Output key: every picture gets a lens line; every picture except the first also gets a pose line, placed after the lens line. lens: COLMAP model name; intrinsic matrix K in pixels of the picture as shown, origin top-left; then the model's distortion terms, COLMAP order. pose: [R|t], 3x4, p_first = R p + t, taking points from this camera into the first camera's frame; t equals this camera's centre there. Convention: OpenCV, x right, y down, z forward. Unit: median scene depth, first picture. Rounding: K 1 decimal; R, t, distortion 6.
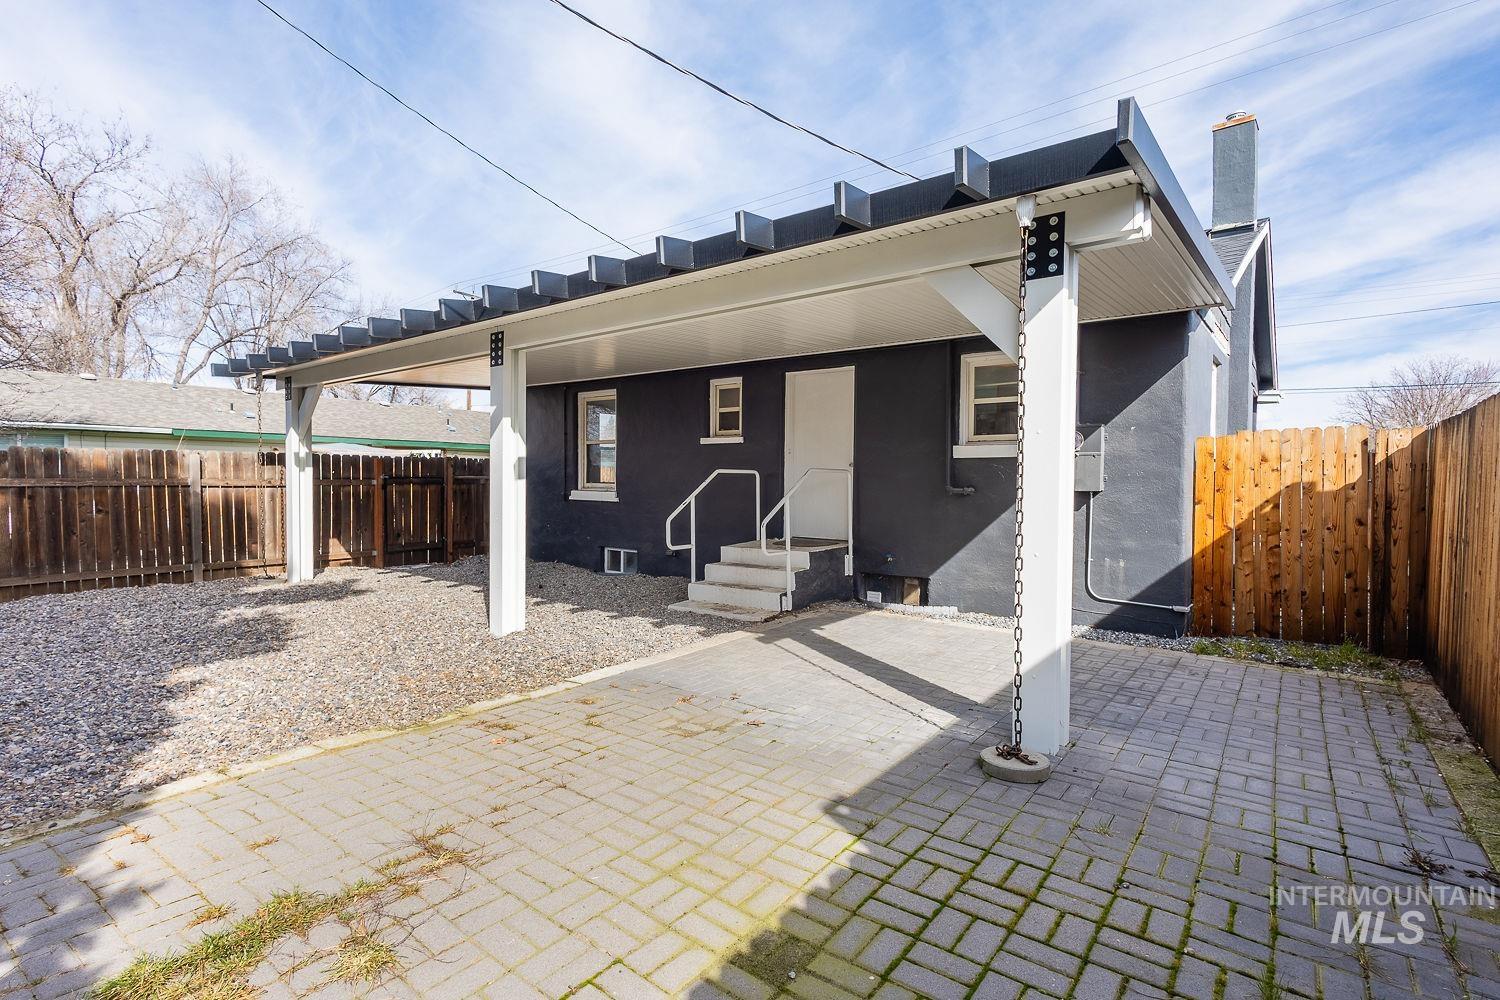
lens RADIAL K [[710.8, 0, 745.8], [0, 710.8, 500.3], [0, 0, 1]] dist [0.010680, 0.000202]
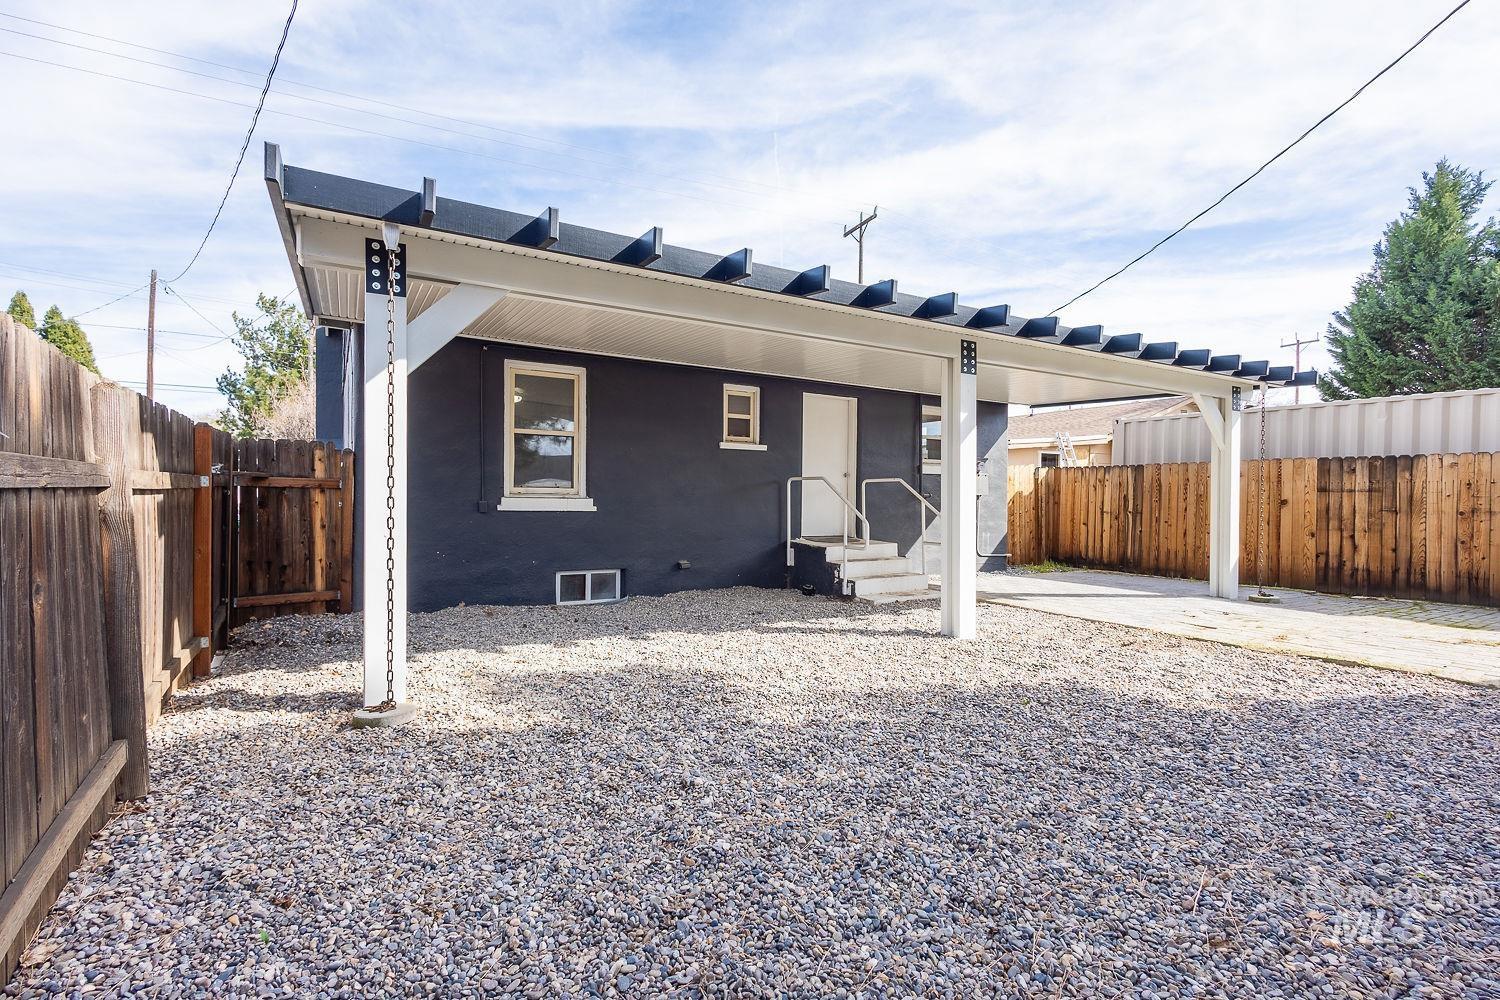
lens RADIAL K [[710.8, 0, 745.8], [0, 710.8, 500.3], [0, 0, 1]] dist [0.010680, 0.000202]
pose [[0.376826, -0.005354, 0.926269, -0.963842], [0.020796, 0.999780, -0.002681, -0.005210], [-0.926051, 0.020273, 0.376854, 0.614761]]
